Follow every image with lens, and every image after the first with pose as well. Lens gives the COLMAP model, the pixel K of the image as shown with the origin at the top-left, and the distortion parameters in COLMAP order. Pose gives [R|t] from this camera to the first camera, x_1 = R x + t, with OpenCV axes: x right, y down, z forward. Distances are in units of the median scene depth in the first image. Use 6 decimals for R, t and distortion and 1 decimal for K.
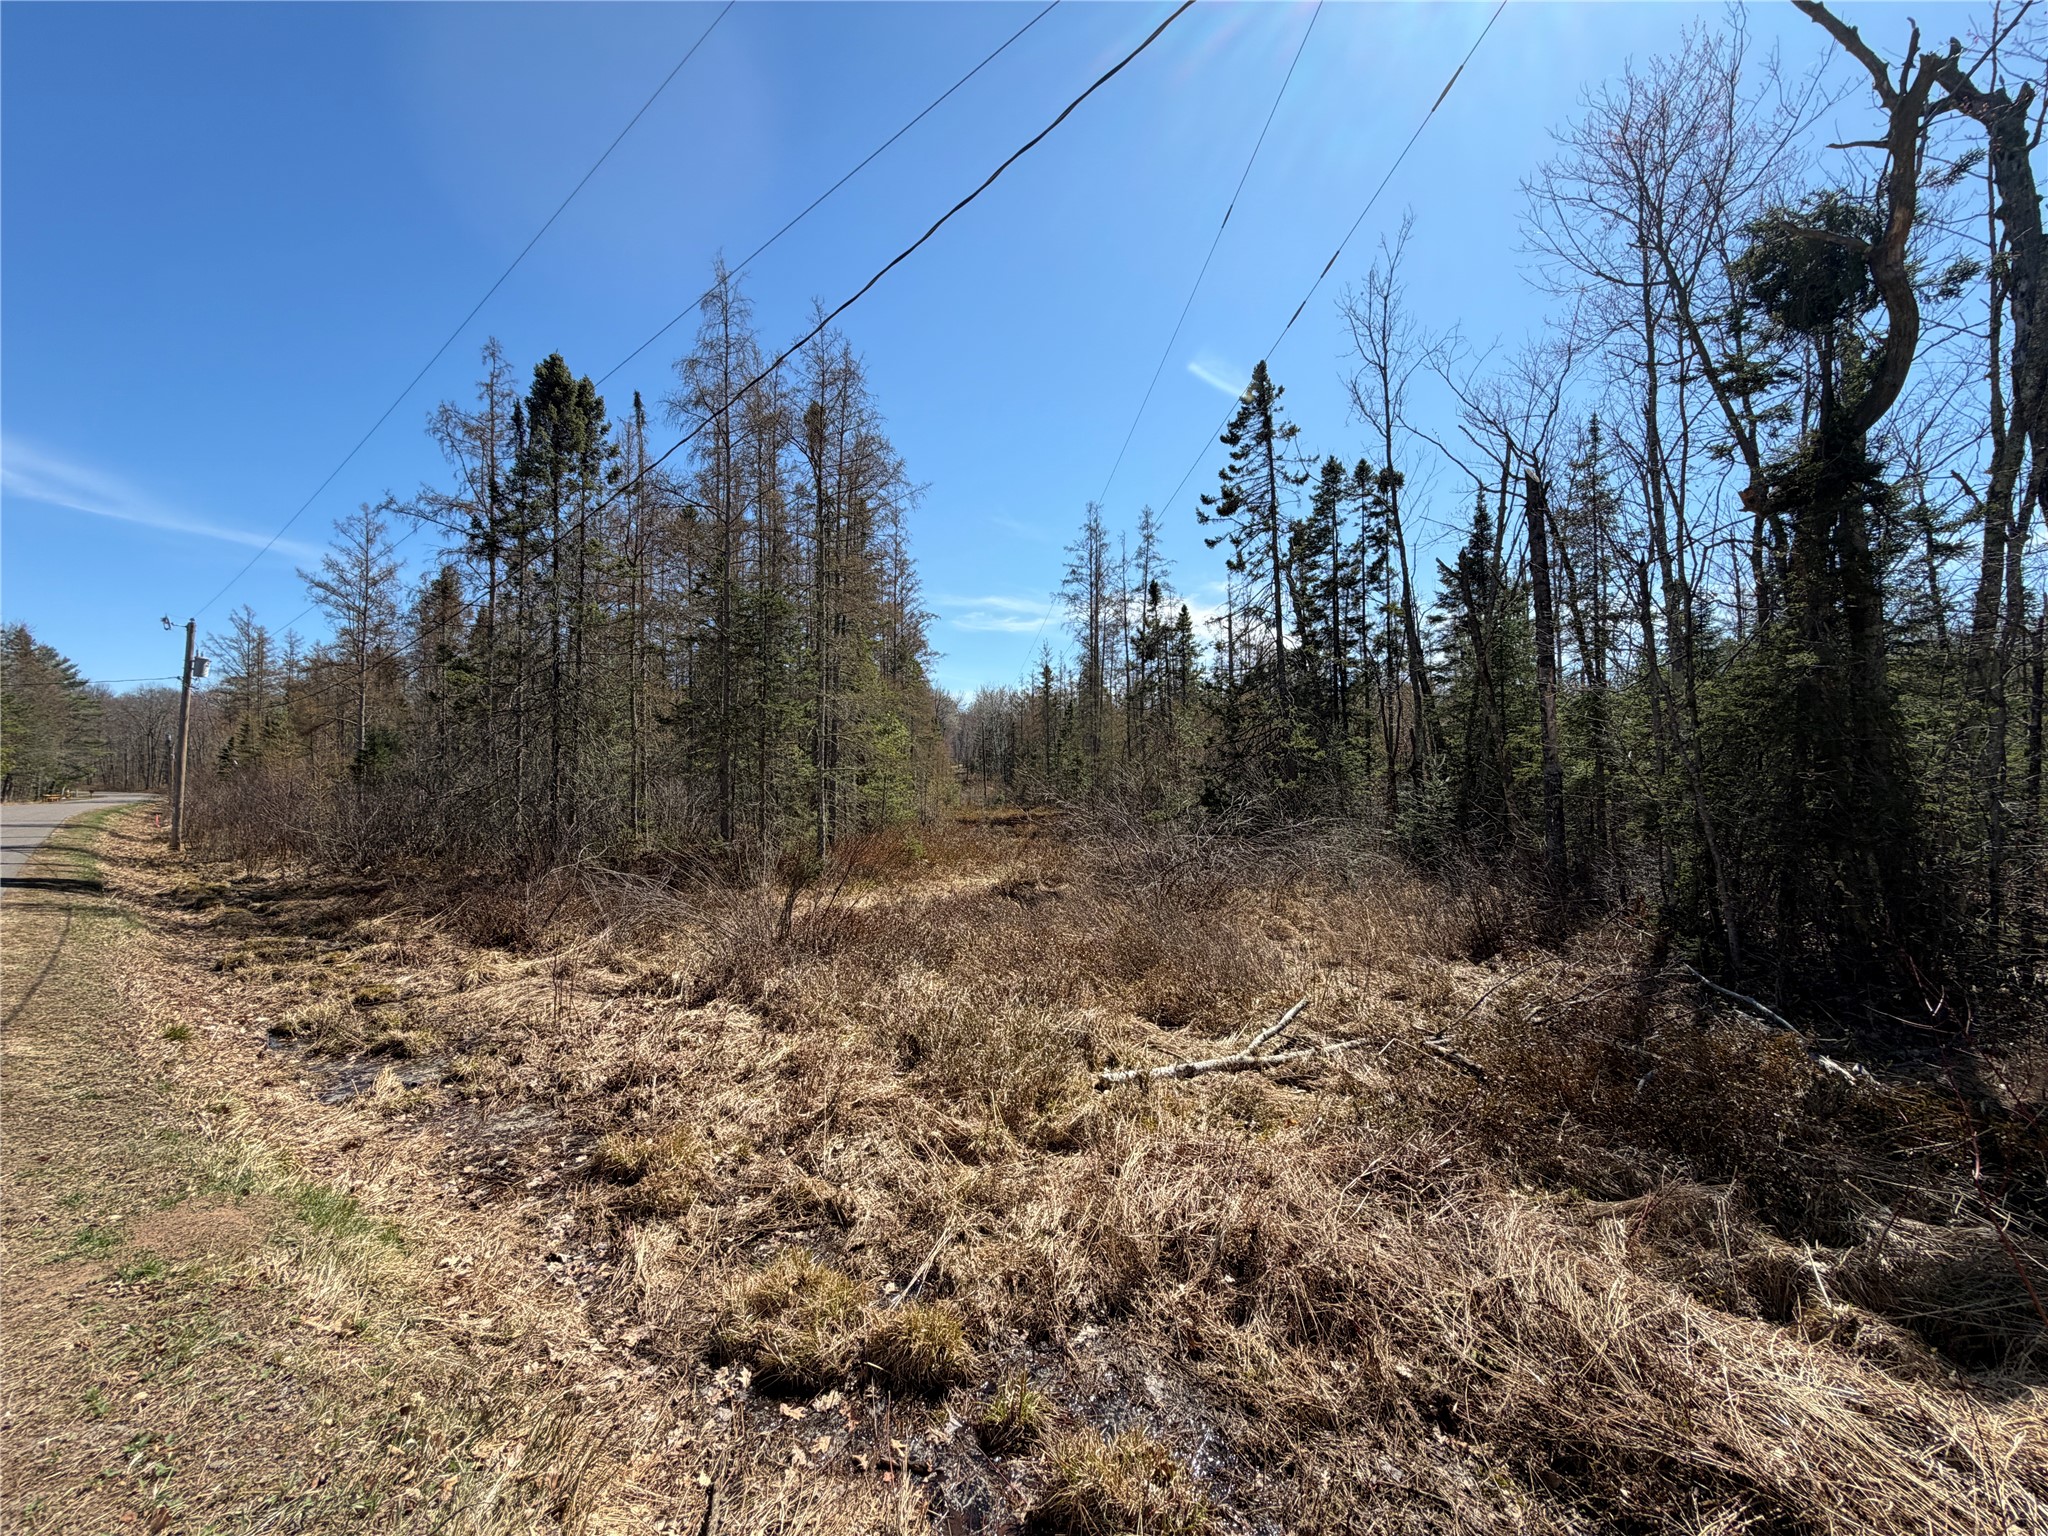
lens RADIAL K [[831.3, 0, 1026.9], [0, 831.3, 765.9], [0, 0, 1]] dist [-0.025577, 0.000120]
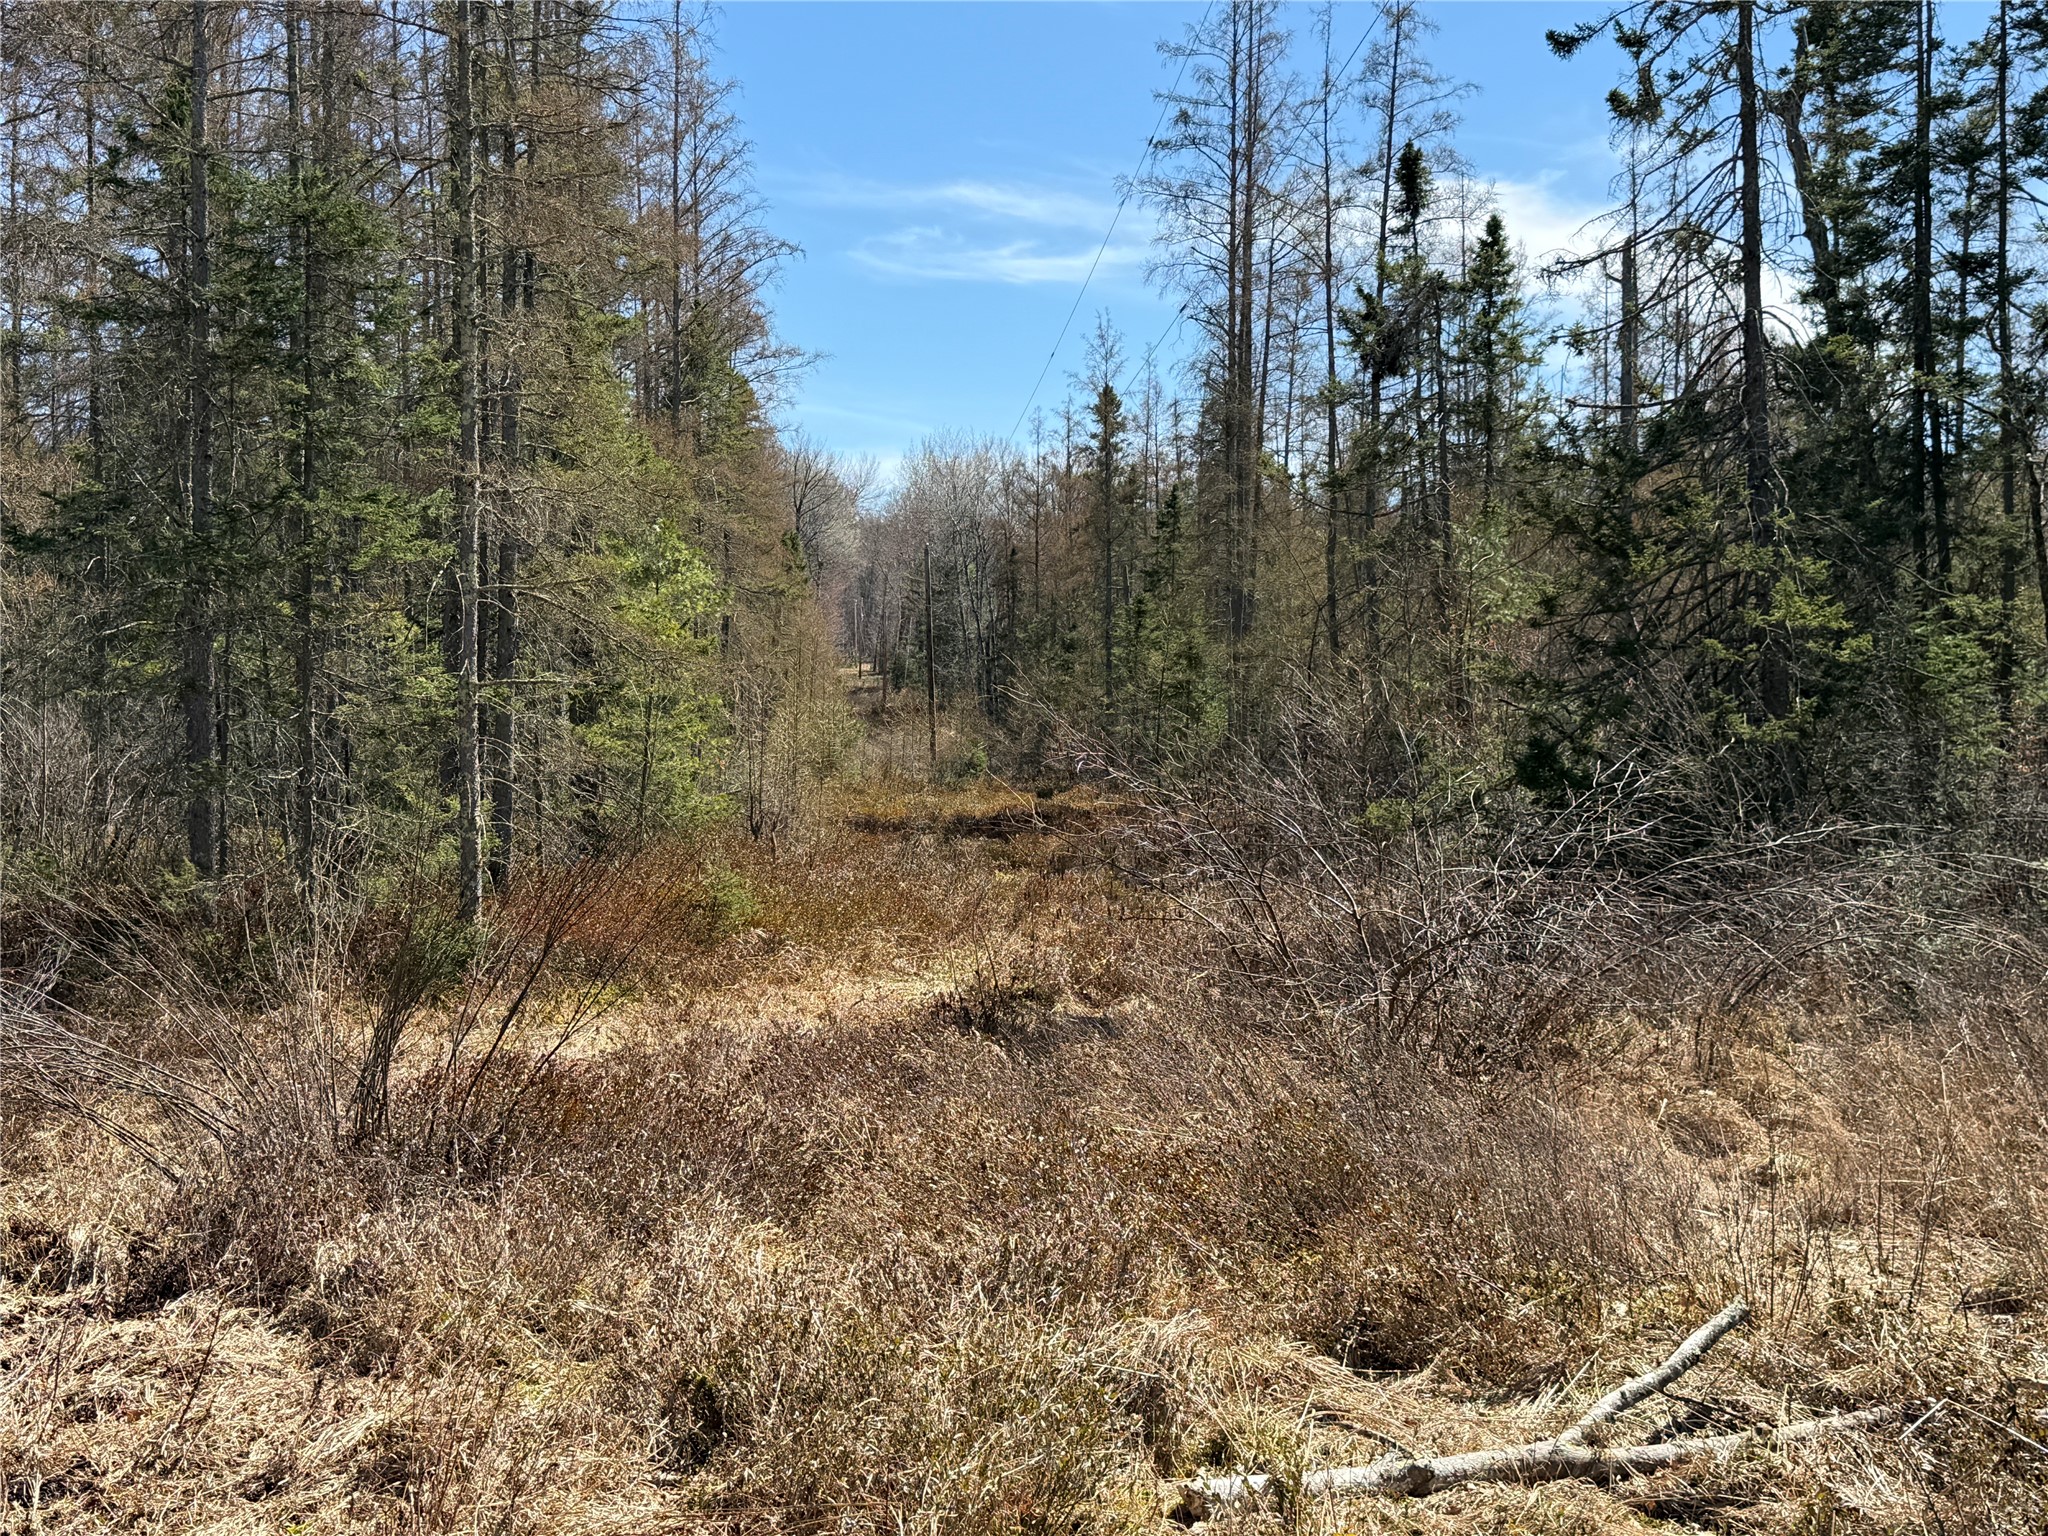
lens RADIAL K [[2352.9, 0, 1033.2], [0, 2352.9, 782.8], [0, 0, 1]] dist [0.048416, 0.000000]
pose [[0.999937, 0.005928, -0.009509, 0.008850], [-0.005456, 0.998788, 0.048916, -0.003078], [0.009788, -0.048861, 0.998758, -0.031003]]
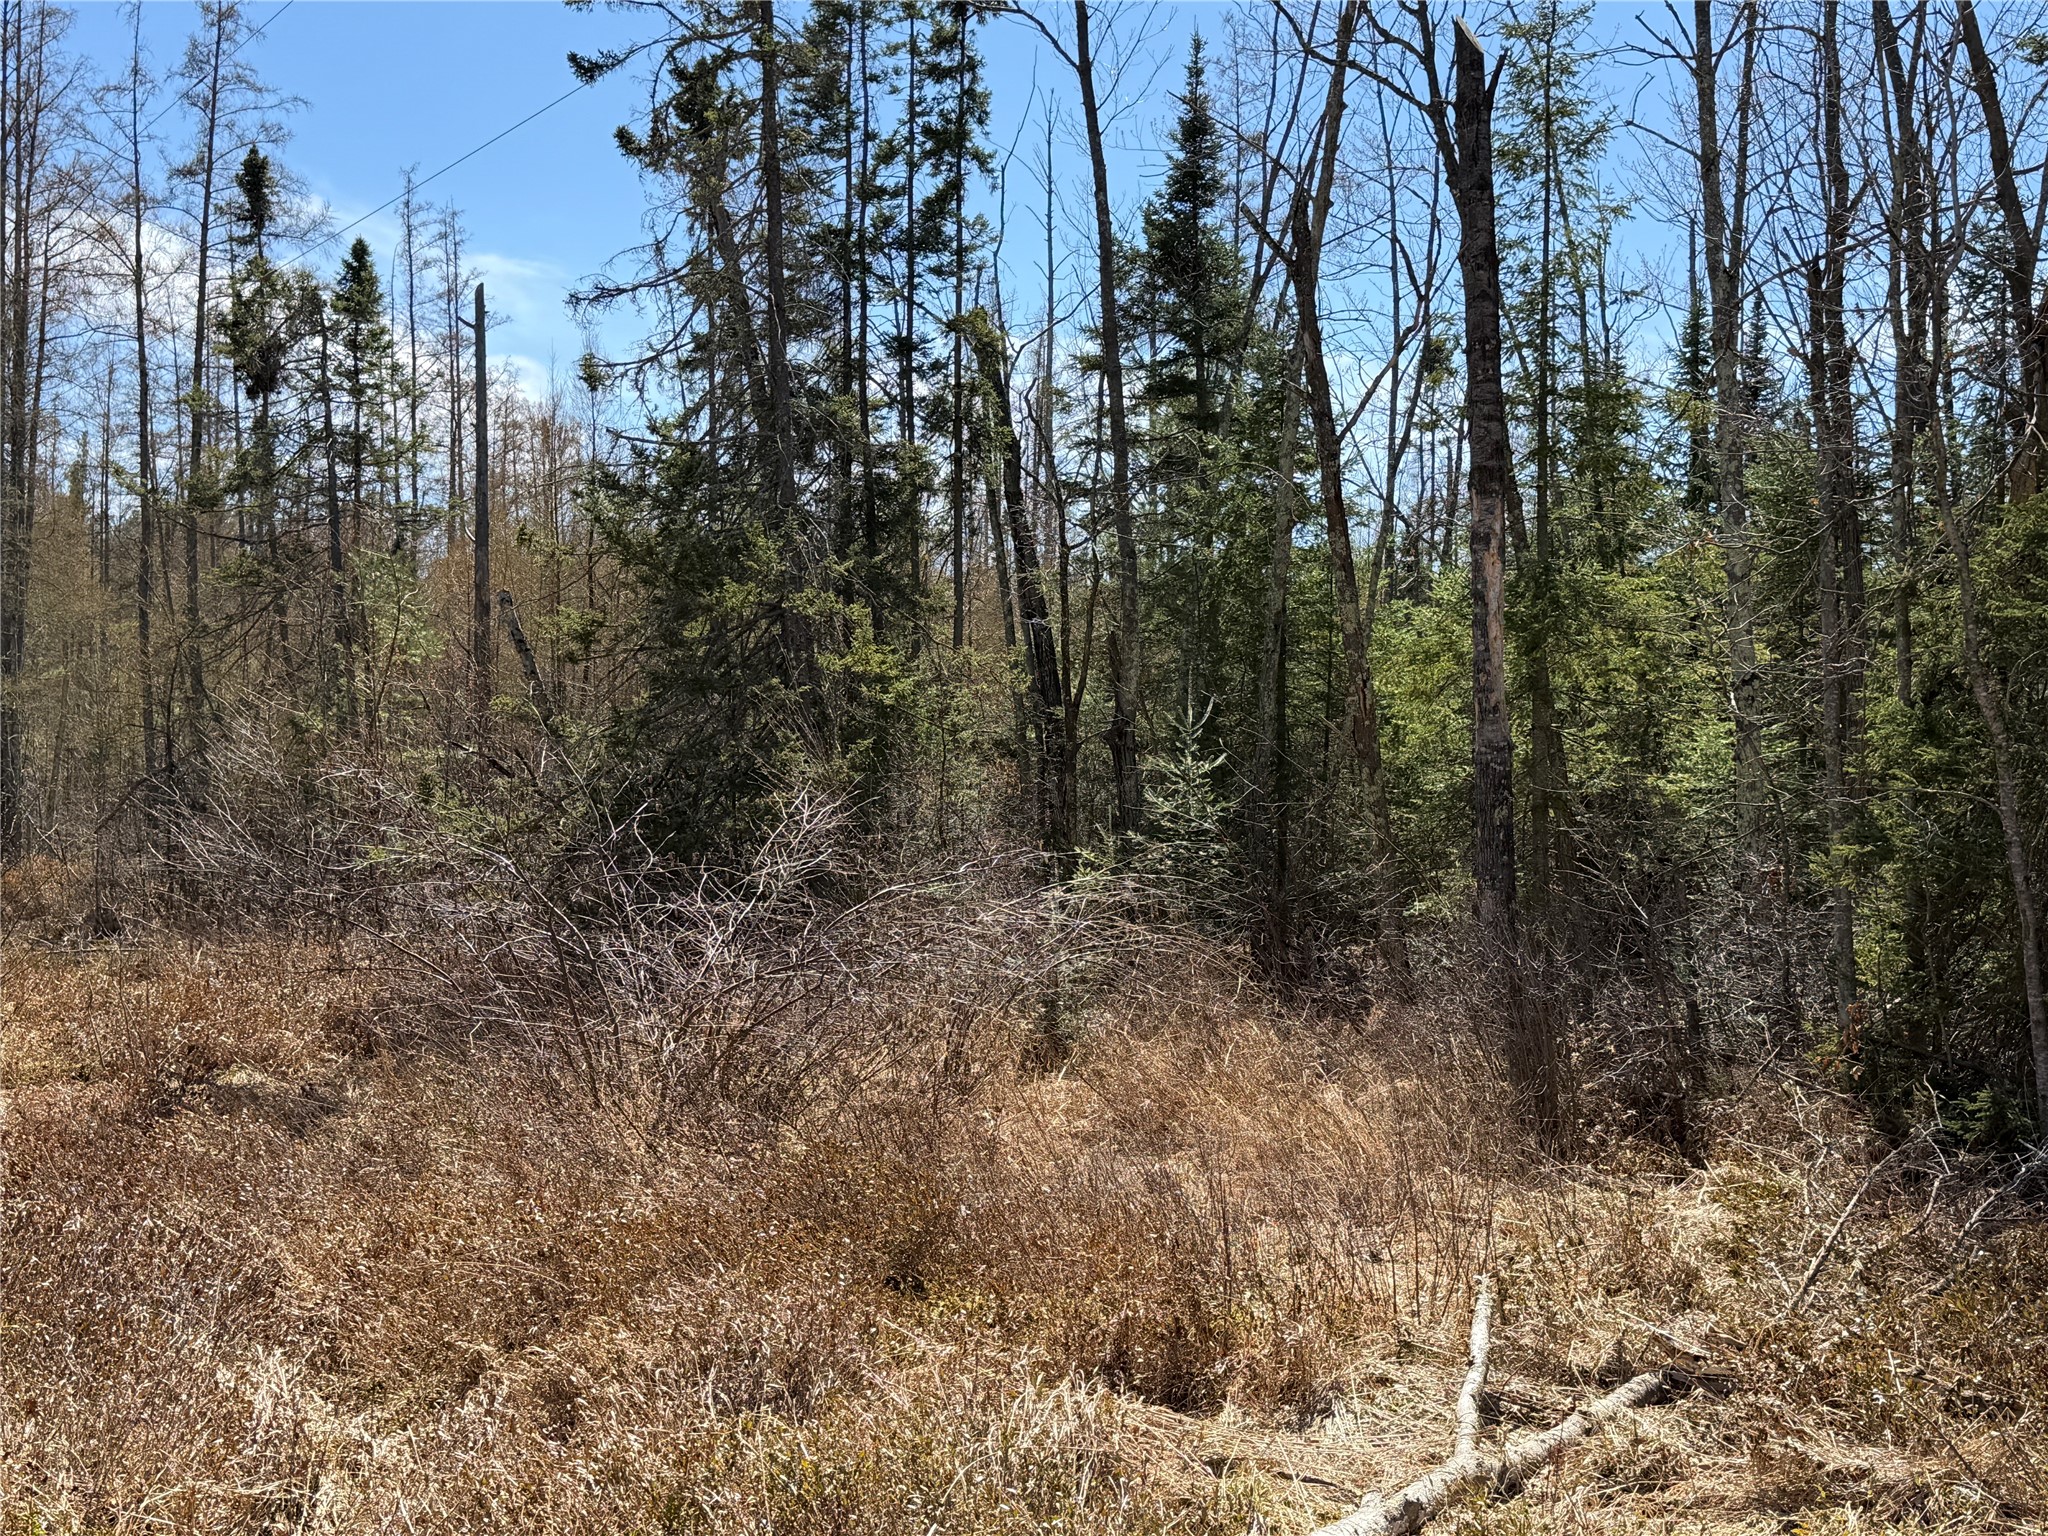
lens RADIAL K [[2352.9, 0, 1016.2], [0, 2352.9, 752.0], [0, 0, 1]] dist [0.048416, 0.000000]
pose [[0.845741, 0.027905, 0.532864, -0.177027], [-0.031220, 0.999509, -0.002791, 0.016443], [-0.532680, -0.014276, 0.846196, 0.078736]]
